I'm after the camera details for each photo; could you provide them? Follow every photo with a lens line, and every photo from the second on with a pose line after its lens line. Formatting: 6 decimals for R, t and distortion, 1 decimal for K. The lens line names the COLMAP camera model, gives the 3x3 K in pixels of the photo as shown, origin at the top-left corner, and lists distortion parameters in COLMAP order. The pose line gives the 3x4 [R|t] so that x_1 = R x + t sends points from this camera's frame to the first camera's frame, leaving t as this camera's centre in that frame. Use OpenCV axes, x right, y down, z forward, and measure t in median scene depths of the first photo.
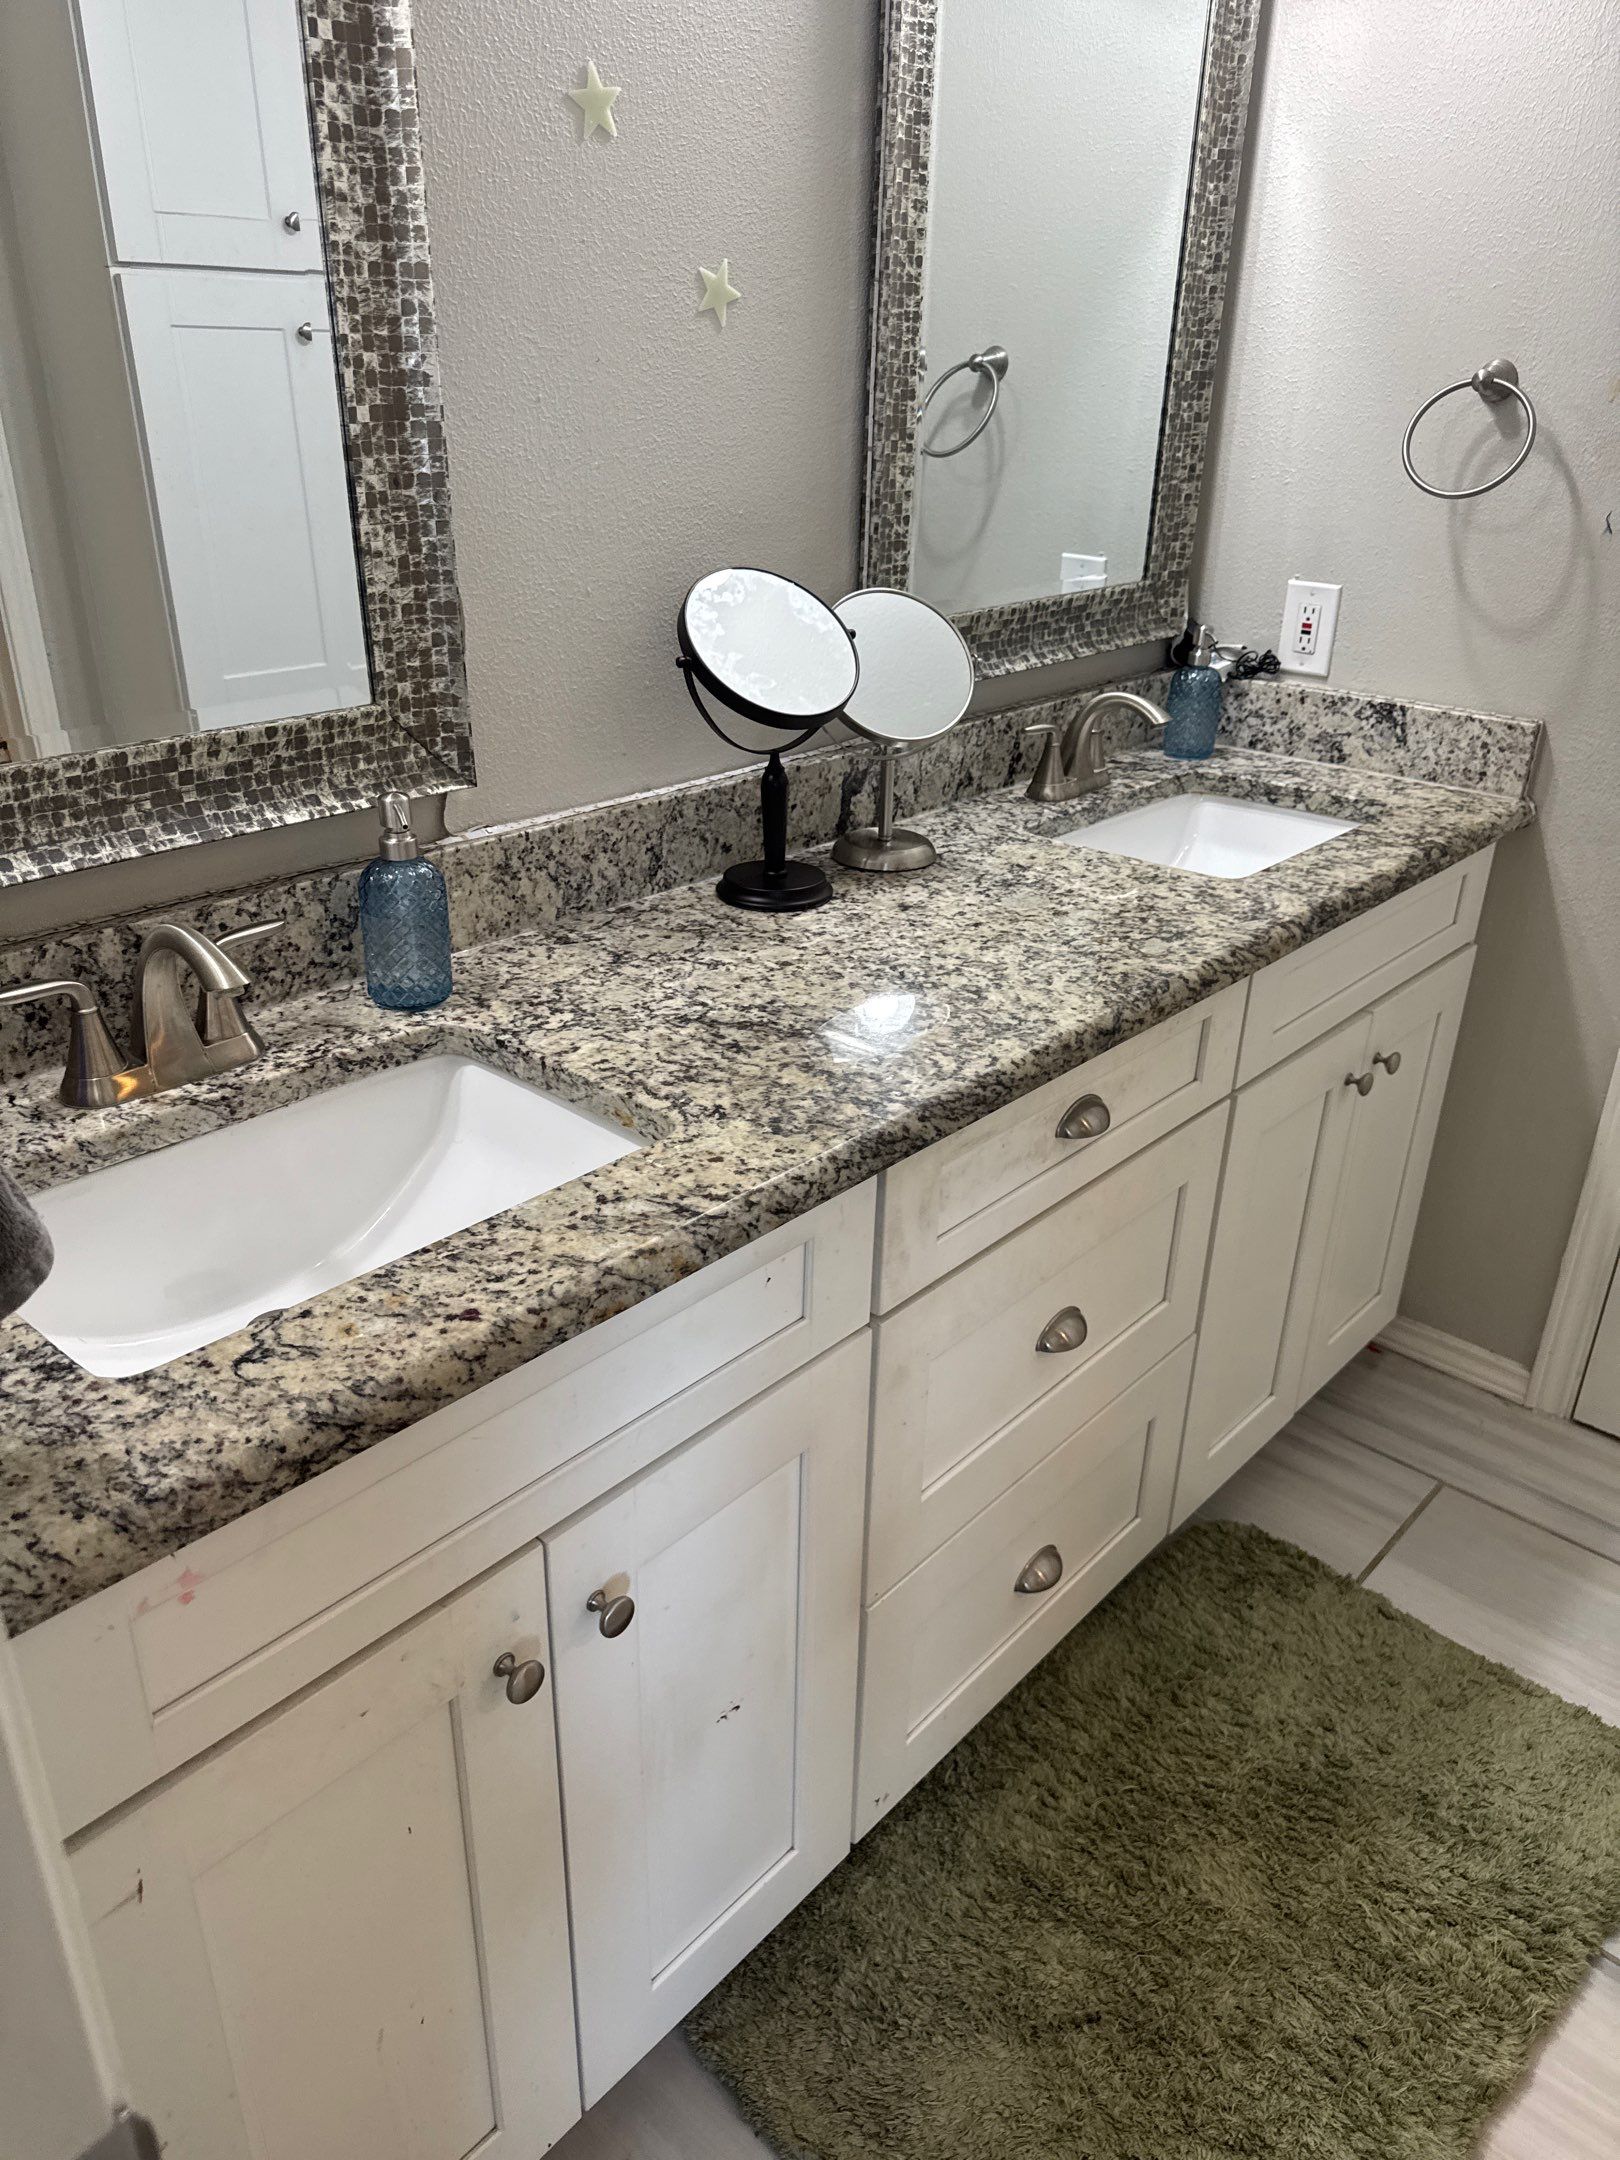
lens RADIAL K [[1575.9, 0, 810.0], [0, 1575.9, 1080.0], [0, 0, 1]] dist [0.002007, -0.000067]
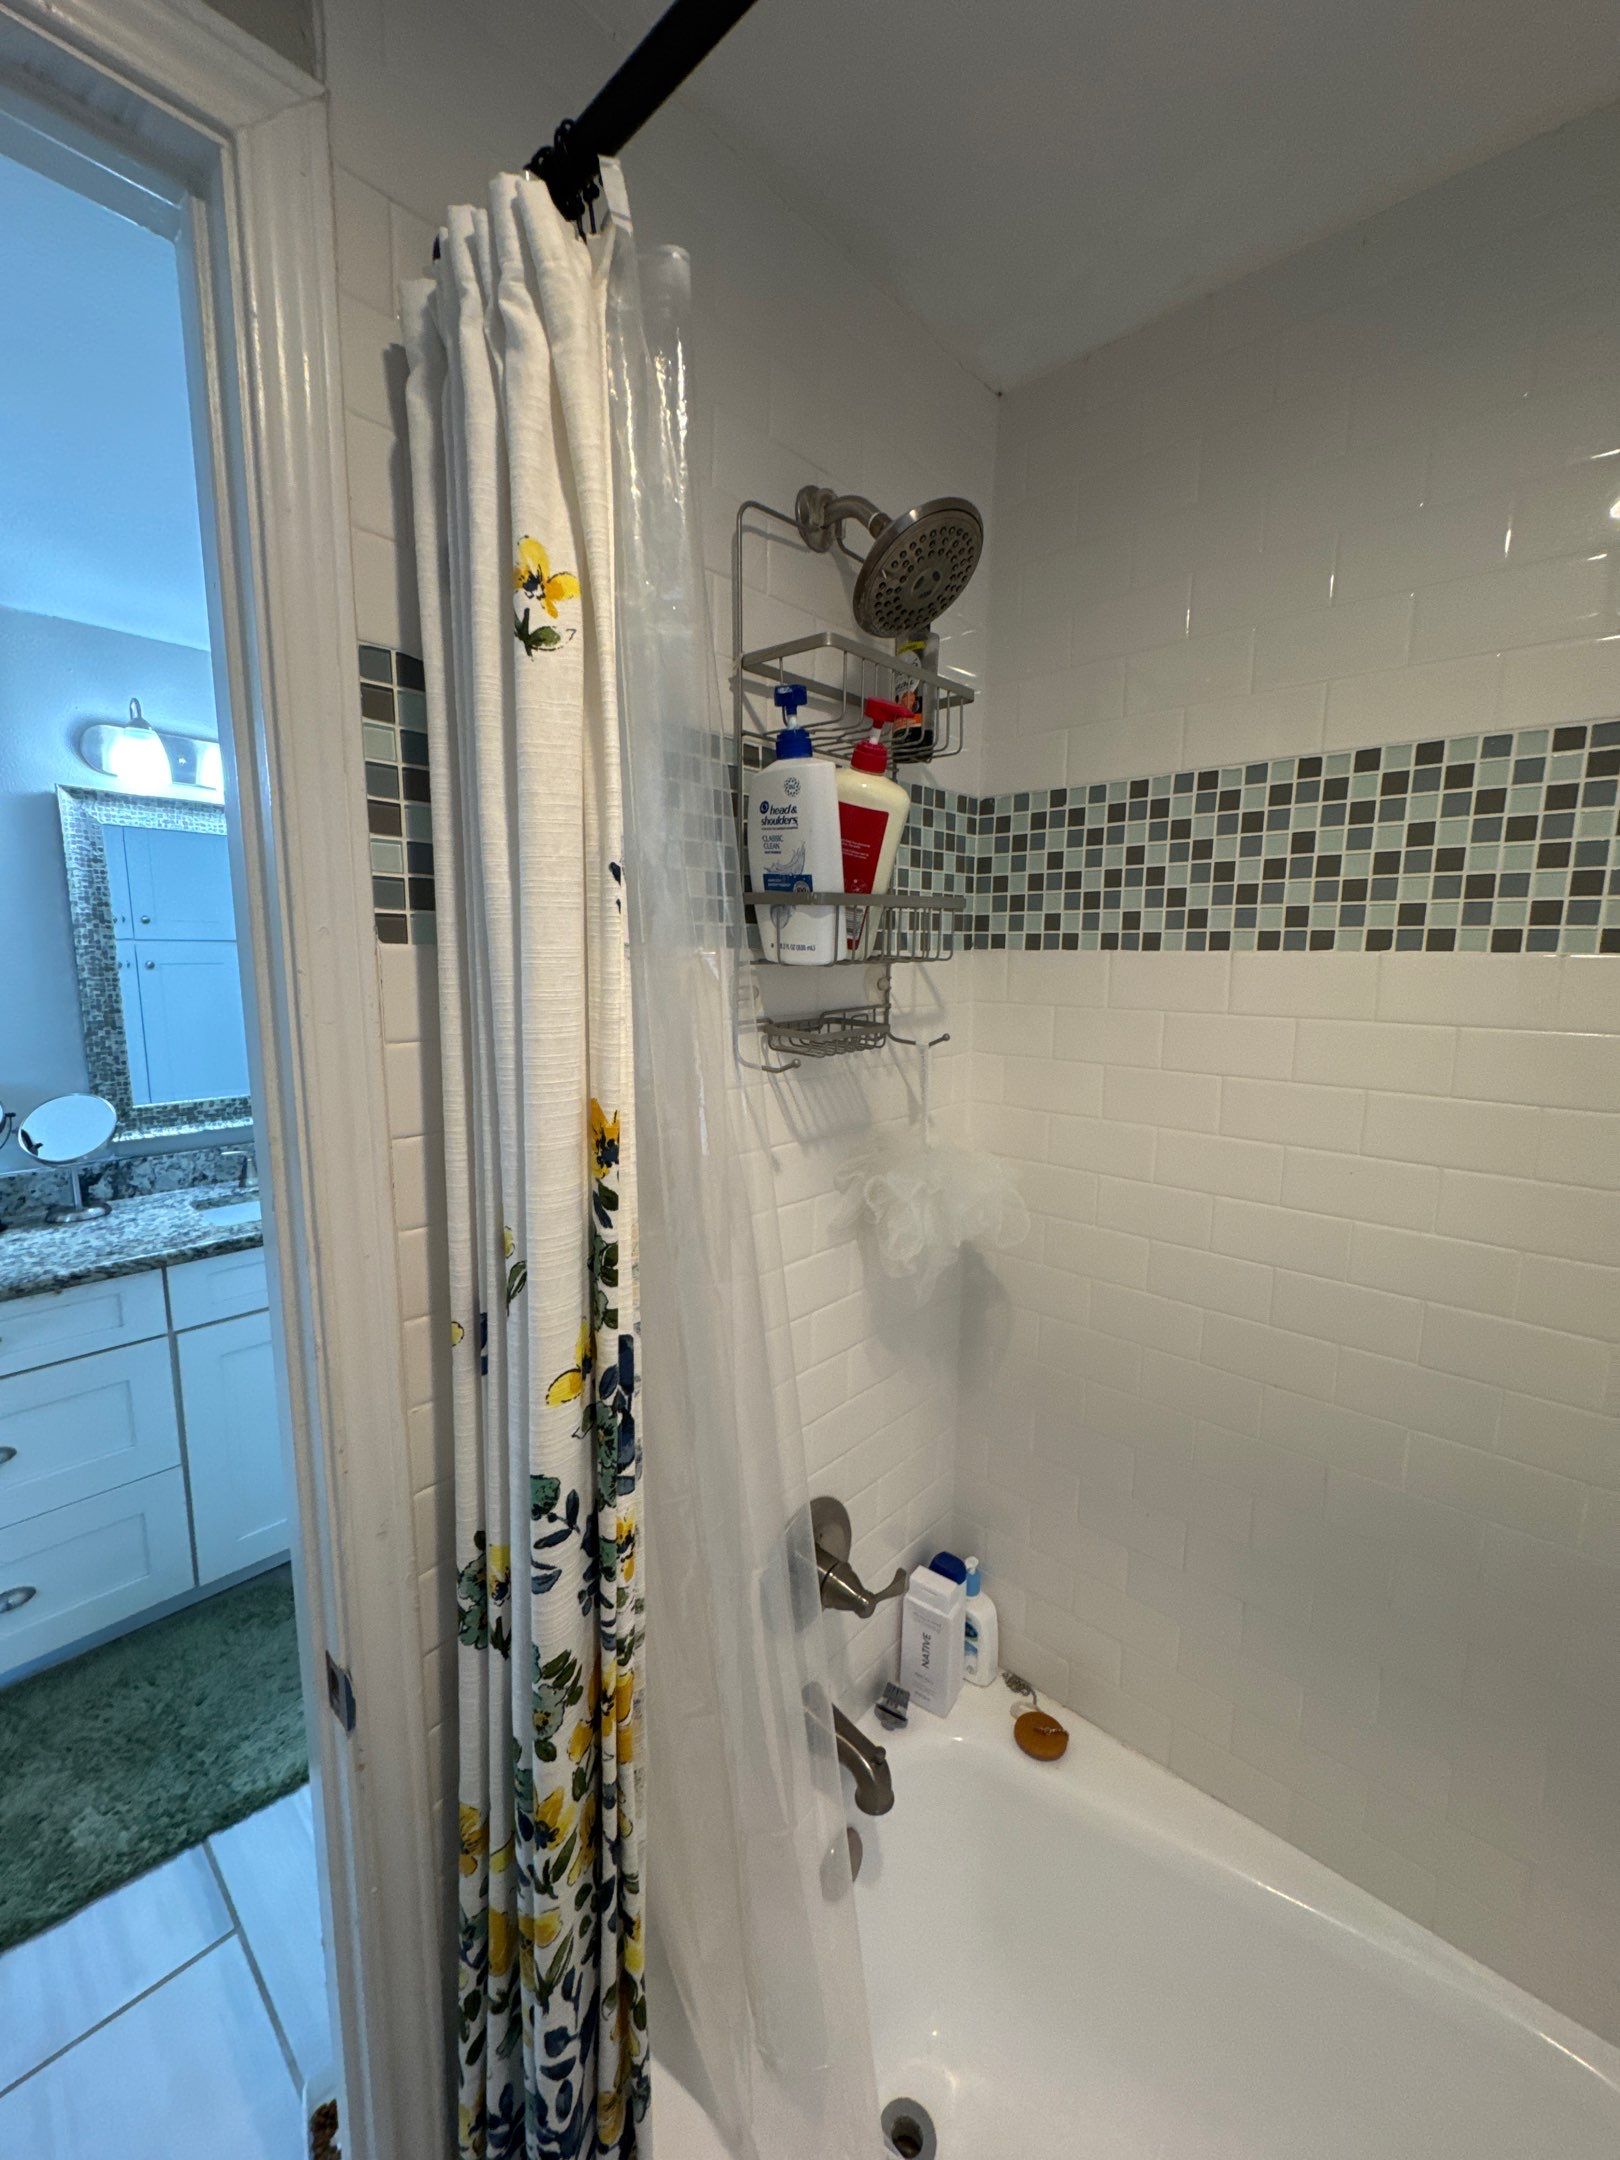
lens RADIAL K [[859.5, 0, 815.7], [0, 859.5, 1077.4], [0, 0, 1]] dist [-0.001025, -0.000389]
pose [[0.999985, 0.000276, -0.005435, 1.113948], [-0.001794, 0.959616, -0.281307, 0.002906], [0.005138, 0.281313, 0.959602, -0.157814]]
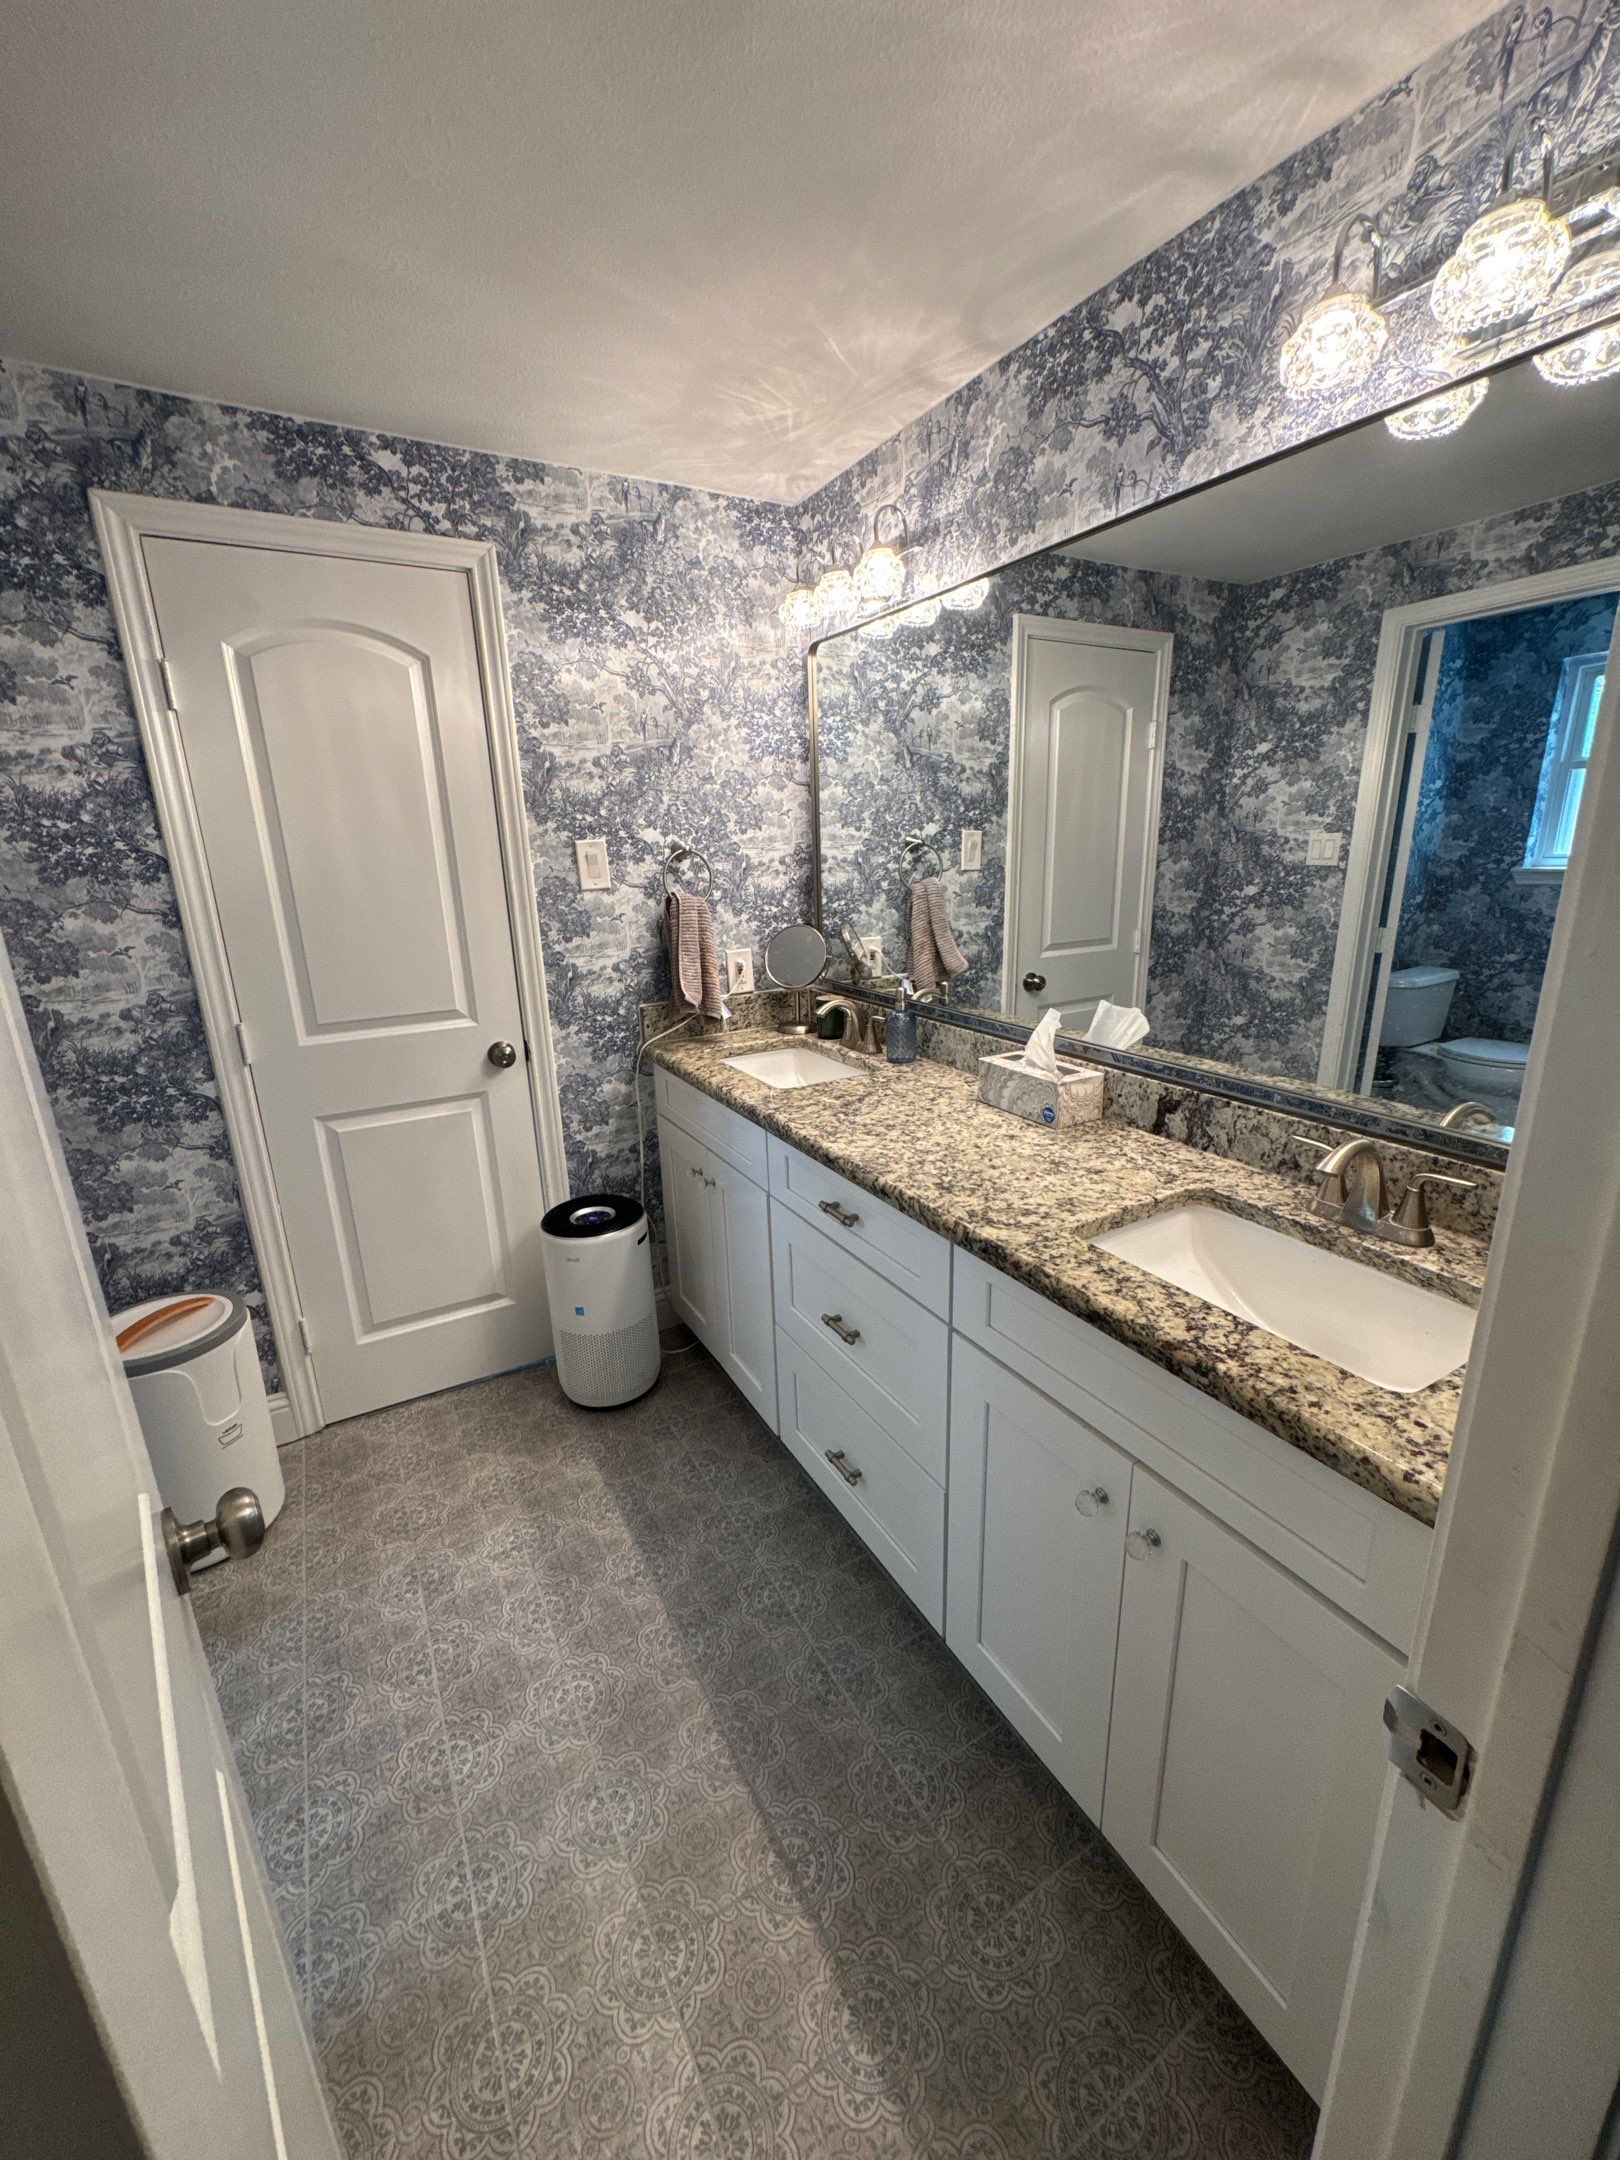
lens RADIAL K [[859.5, 0, 815.7], [0, 859.5, 1077.4], [0, 0, 1]] dist [-0.001025, -0.000389]
pose [[-0.317003, 0.242330, -0.916943, 0.964659], [-0.377385, 0.854745, 0.356360, -0.413817], [0.870109, 0.459008, -0.179506, 0.930049]]
